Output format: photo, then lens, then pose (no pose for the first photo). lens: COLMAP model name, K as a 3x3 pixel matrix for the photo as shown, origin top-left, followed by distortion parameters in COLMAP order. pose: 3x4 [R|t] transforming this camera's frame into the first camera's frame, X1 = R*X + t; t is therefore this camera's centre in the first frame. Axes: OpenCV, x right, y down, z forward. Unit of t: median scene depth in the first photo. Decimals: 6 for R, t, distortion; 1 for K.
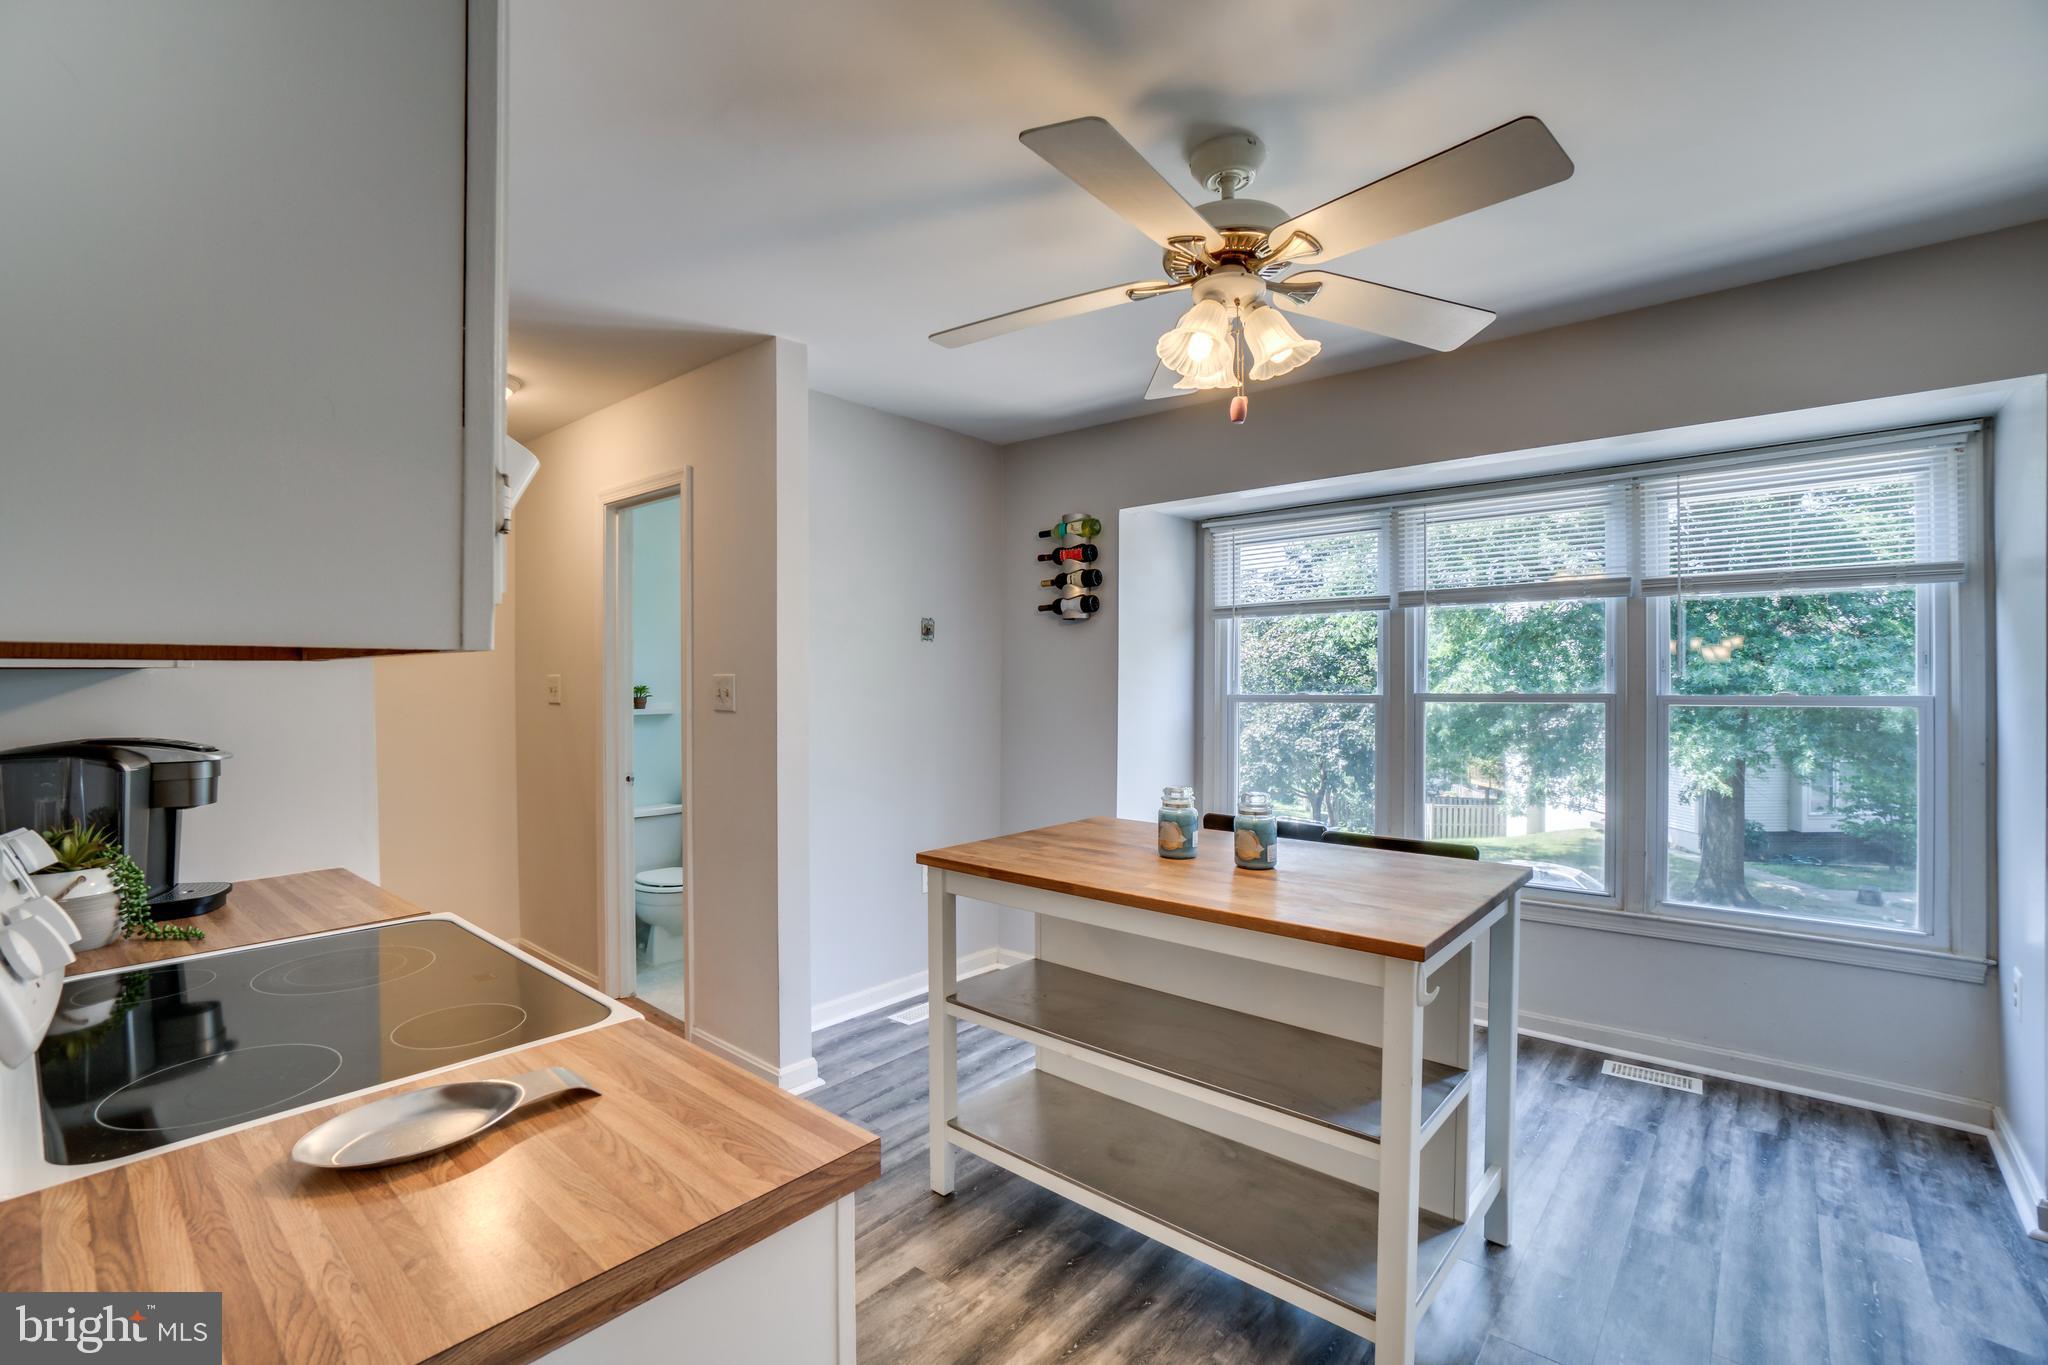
lens RADIAL K [[897.3, 0, 1012.8], [0, 897.3, 686.8], [0, 0, 1]] dist [-0.039224, 0.001141]
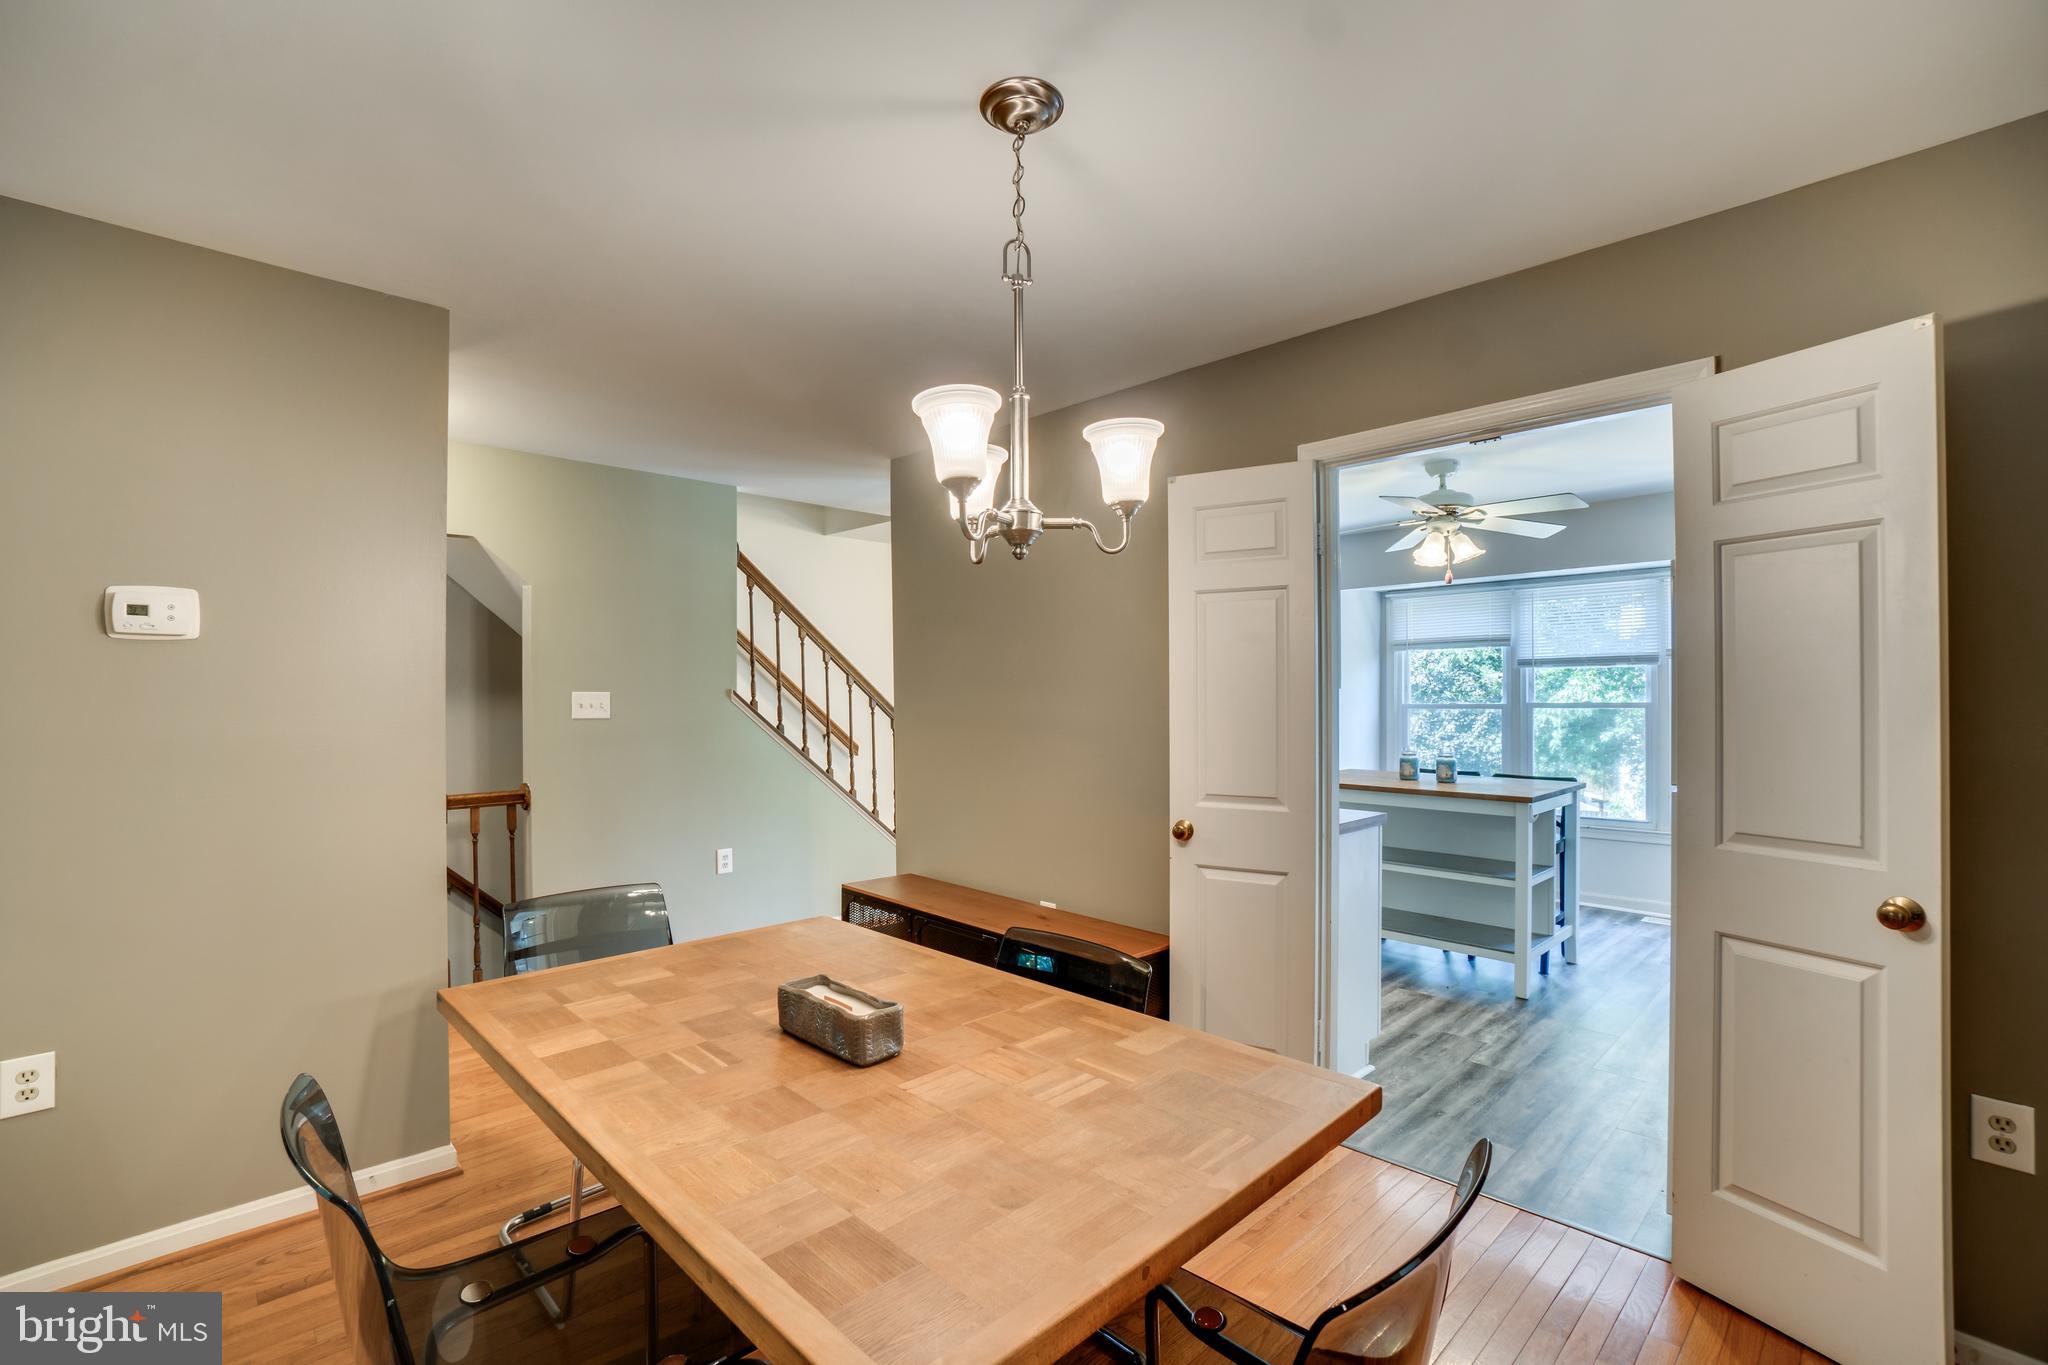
lens RADIAL K [[897.3, 0, 1036.6], [0, 897.3, 696.9], [0, 0, 1]] dist [-0.039224, 0.001141]
pose [[0.996743, -0.003141, -0.080585, -0.267261], [0.002628, 0.999976, -0.006470, 0.004929], [0.080603, 0.006237, 0.996727, -0.590524]]
